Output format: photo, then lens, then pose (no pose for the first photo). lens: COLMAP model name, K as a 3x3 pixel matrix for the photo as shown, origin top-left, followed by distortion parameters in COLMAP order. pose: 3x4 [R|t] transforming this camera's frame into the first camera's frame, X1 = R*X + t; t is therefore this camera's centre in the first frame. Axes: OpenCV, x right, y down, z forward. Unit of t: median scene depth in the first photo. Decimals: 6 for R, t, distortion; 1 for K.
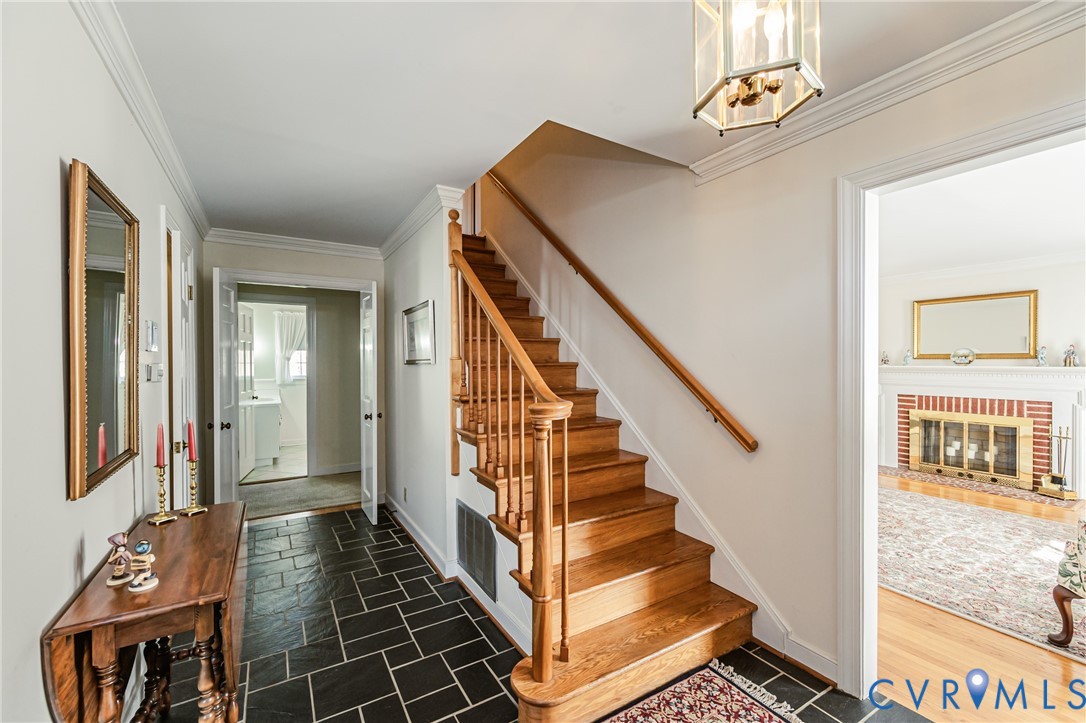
lens RADIAL K [[440.5, 0, 540.9], [0, 440.5, 361.2], [0, 0, 1]] dist [-0.000440, 0.000264]
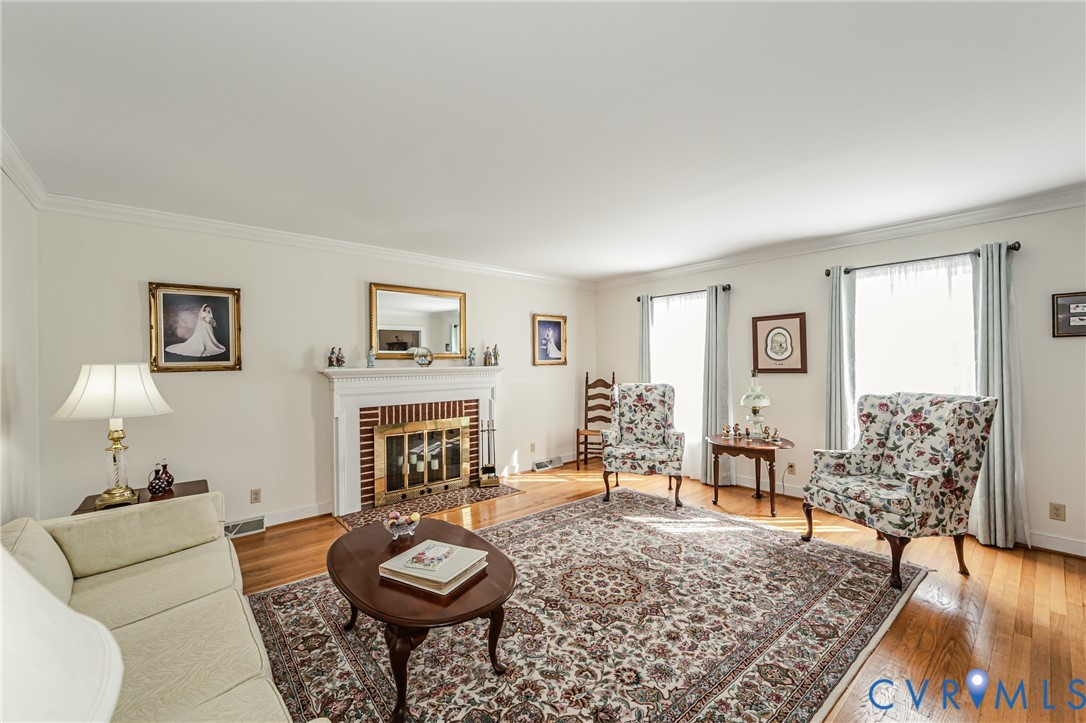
lens RADIAL K [[440.5, 0, 547.5], [0, 440.5, 362.1], [0, 0, 1]] dist [-0.000440, 0.000264]
pose [[-0.161506, 0.009347, 0.986827, 0.061715], [0.013016, 0.999888, -0.007341, 0.011195], [-0.986786, 0.011659, -0.161610, 0.978332]]
